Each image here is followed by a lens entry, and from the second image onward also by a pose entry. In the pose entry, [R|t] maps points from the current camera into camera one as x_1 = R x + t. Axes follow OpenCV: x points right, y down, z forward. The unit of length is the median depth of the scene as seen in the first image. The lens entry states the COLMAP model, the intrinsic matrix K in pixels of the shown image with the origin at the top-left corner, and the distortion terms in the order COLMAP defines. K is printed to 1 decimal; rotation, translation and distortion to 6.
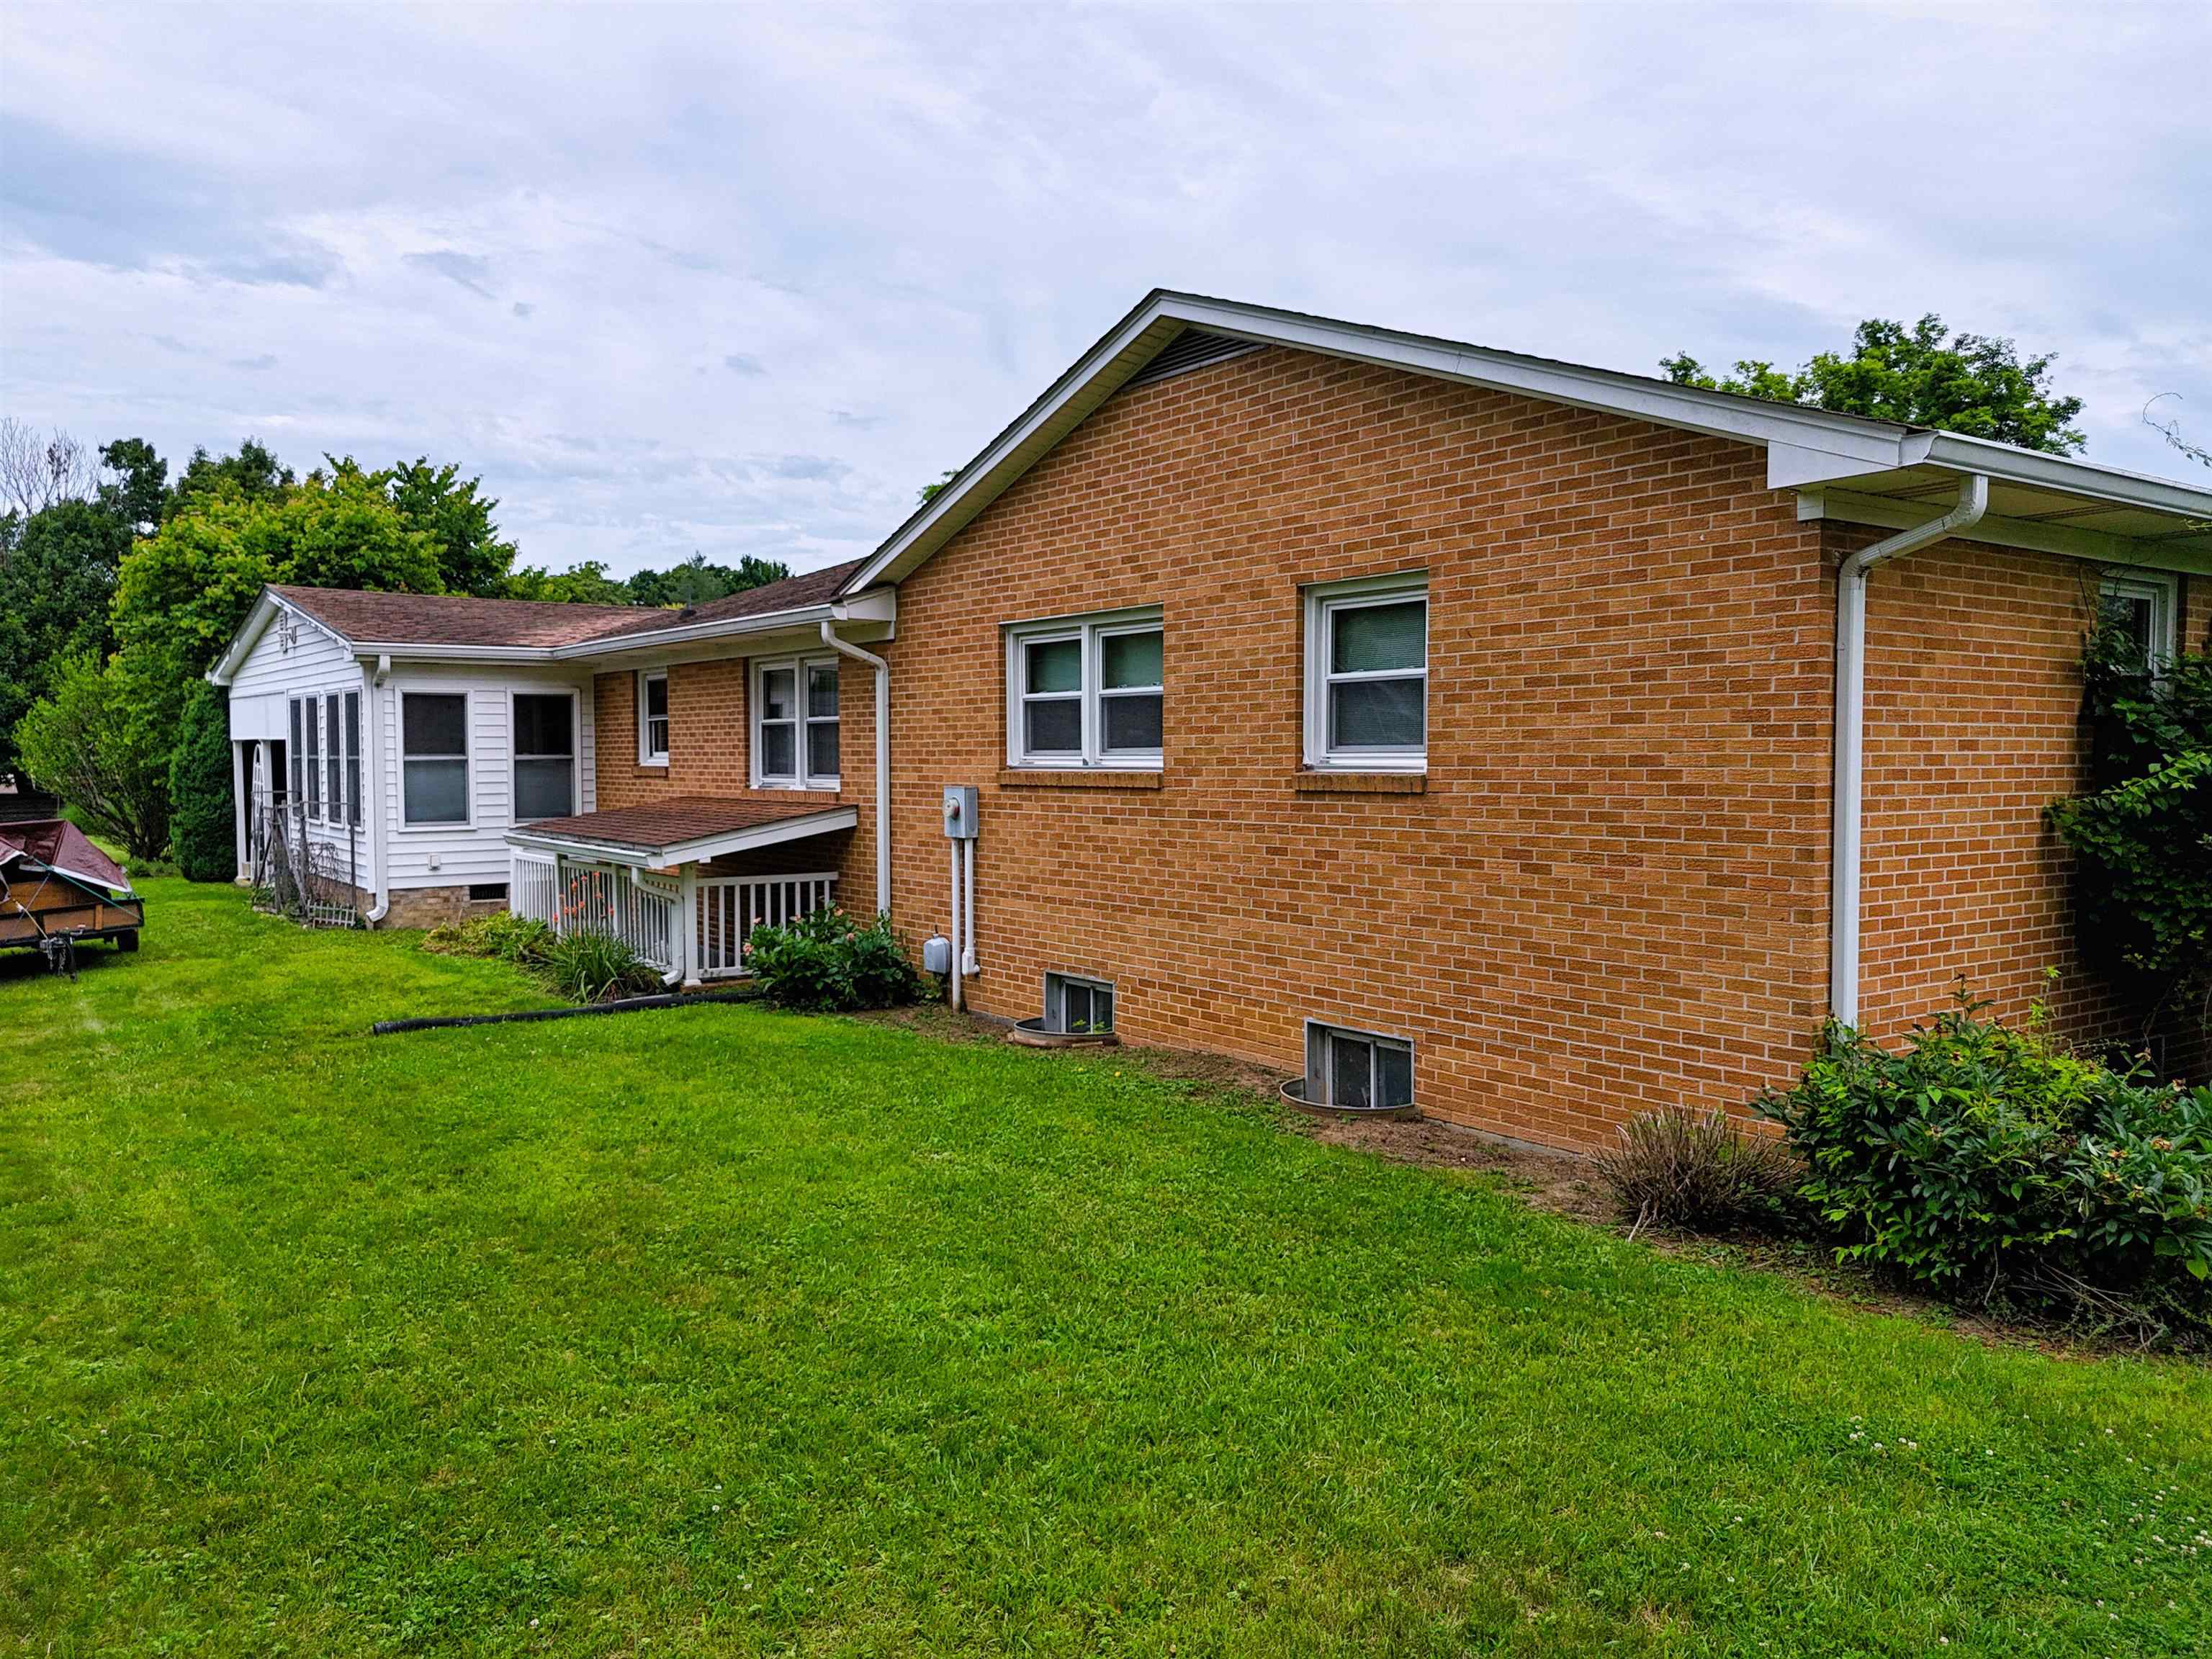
lens RADIAL K [[1622.6, 0, 1112.4], [0, 1622.6, 836.1], [0, 0, 1]] dist [0.087682, -0.071472]
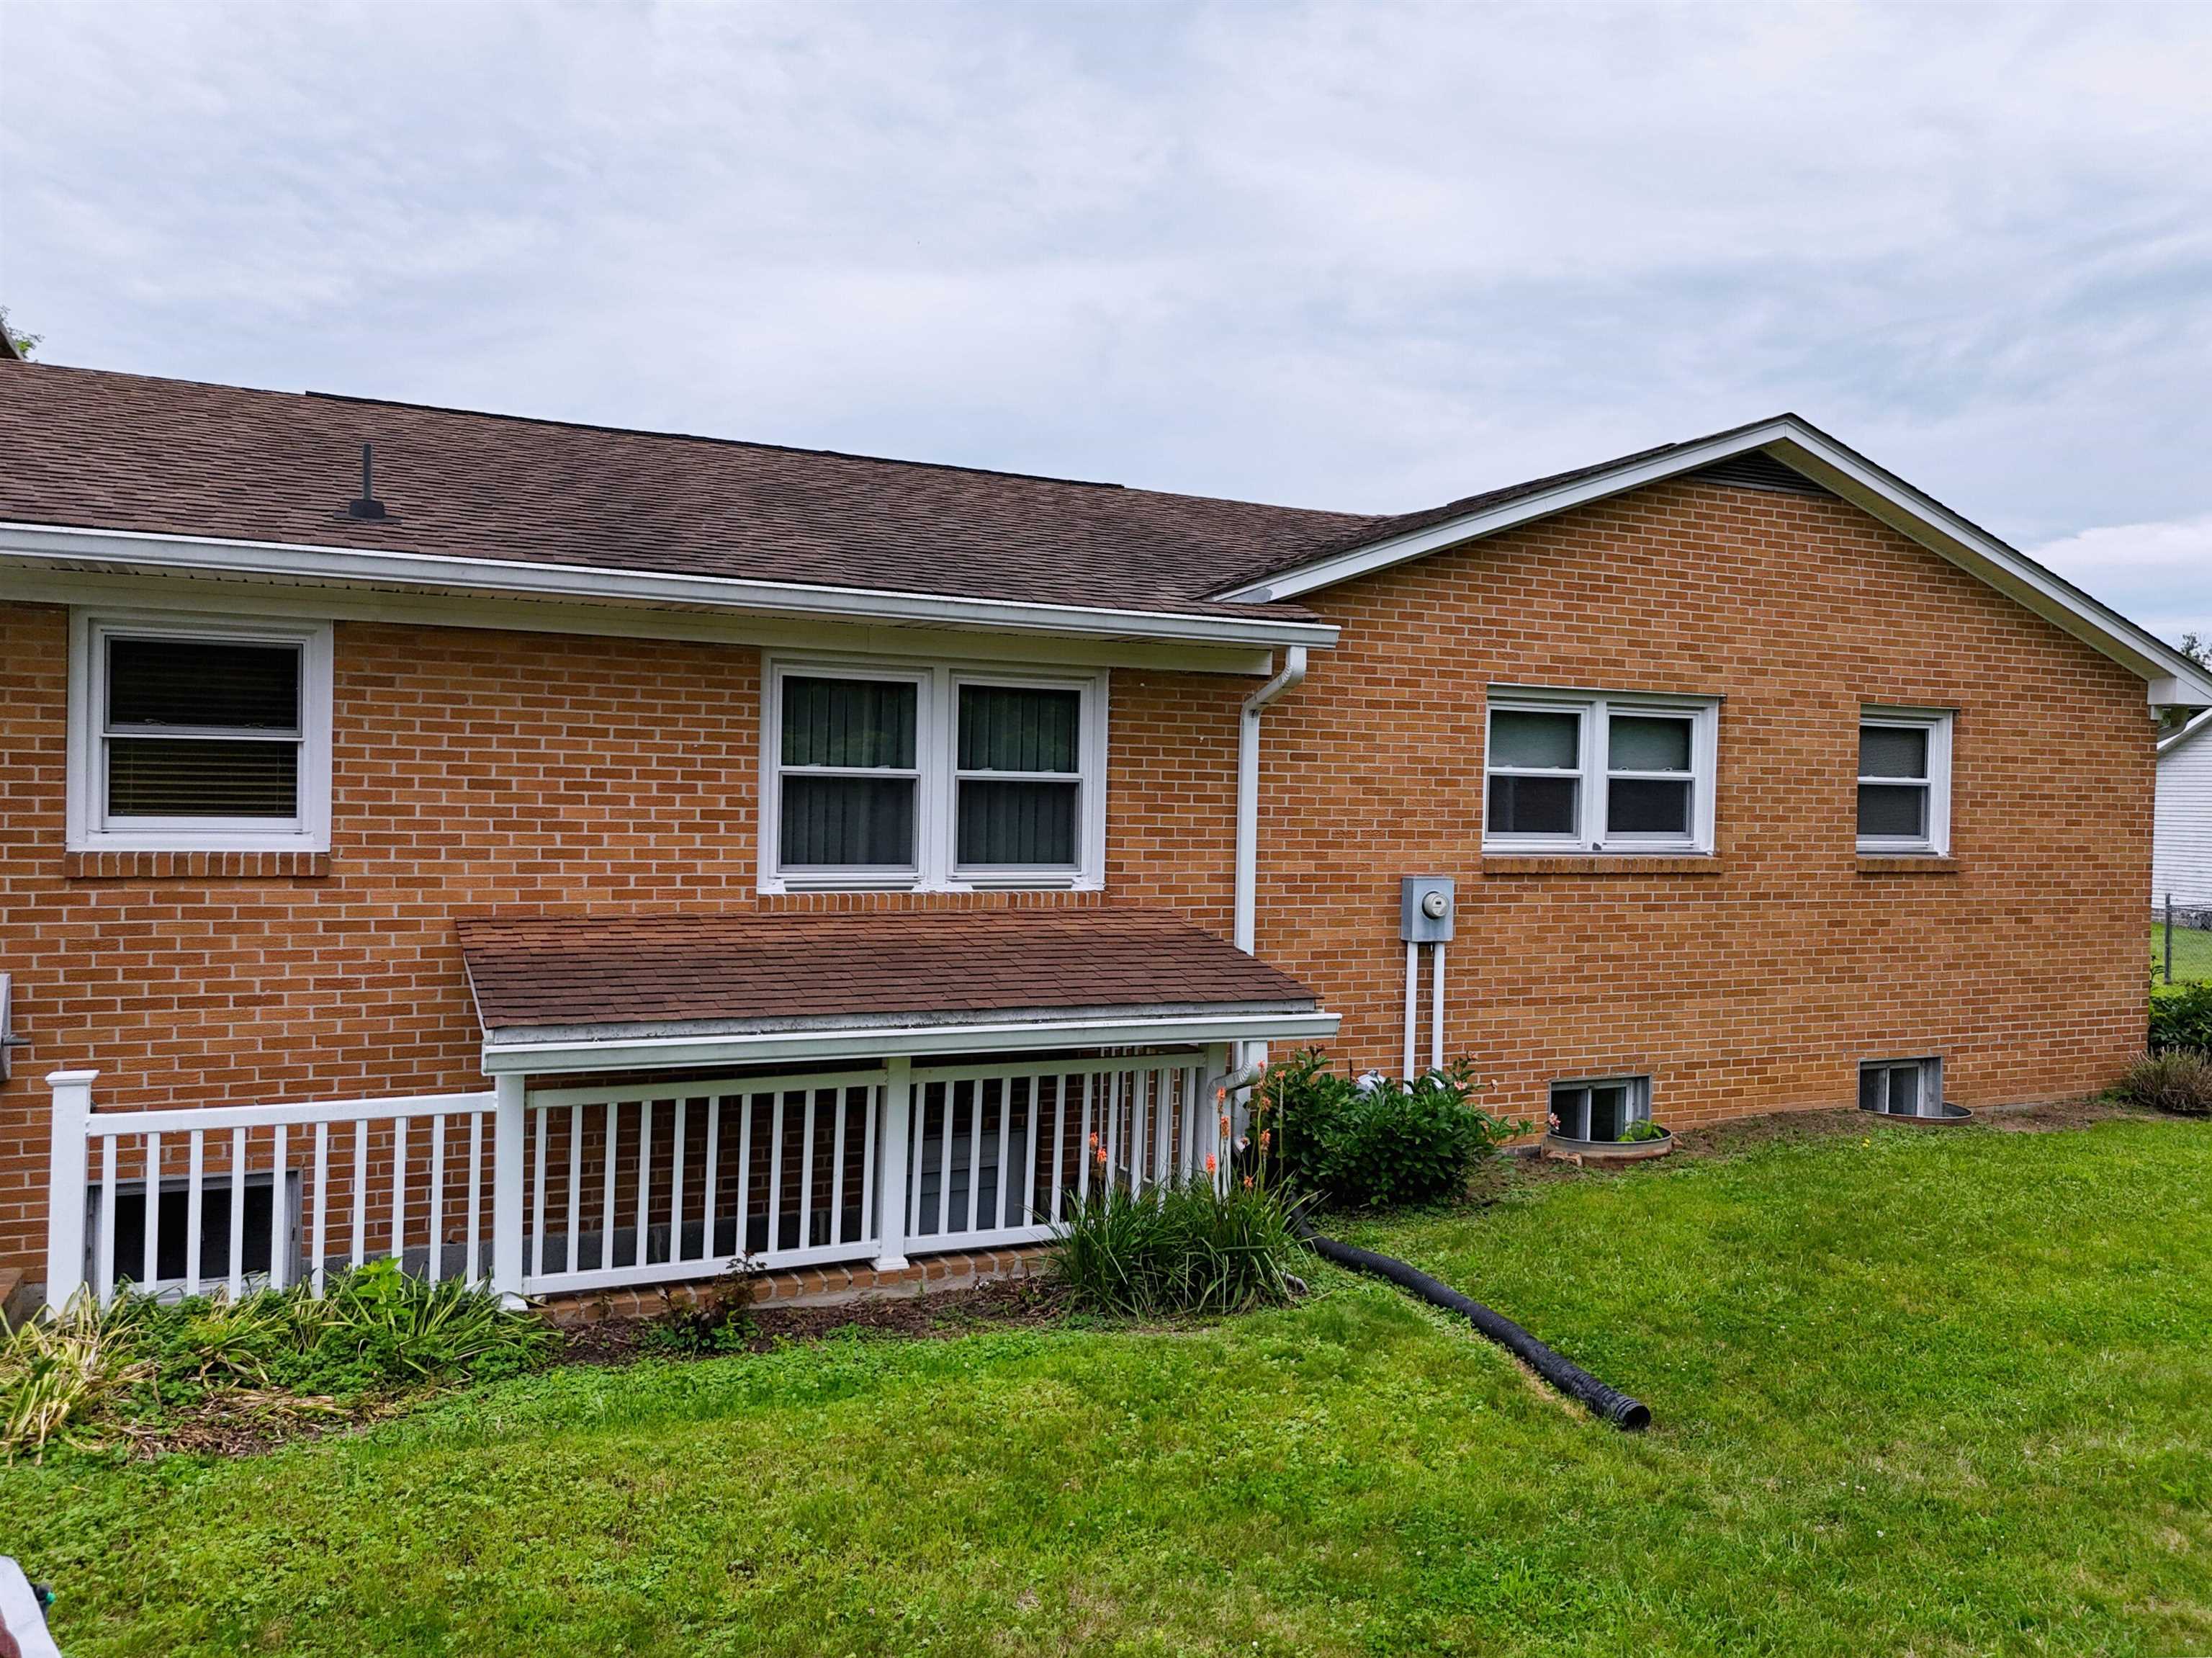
lens RADIAL K [[1622.8, 0, 1112.4], [0, 1622.8, 835.6], [0, 0, 1]] dist [0.087682, -0.071472]
pose [[0.182905, -0.010404, 0.983076, -1.132813], [0.031068, 0.999506, 0.004797, -0.074389], [-0.982640, 0.029664, 0.183138, 1.254760]]
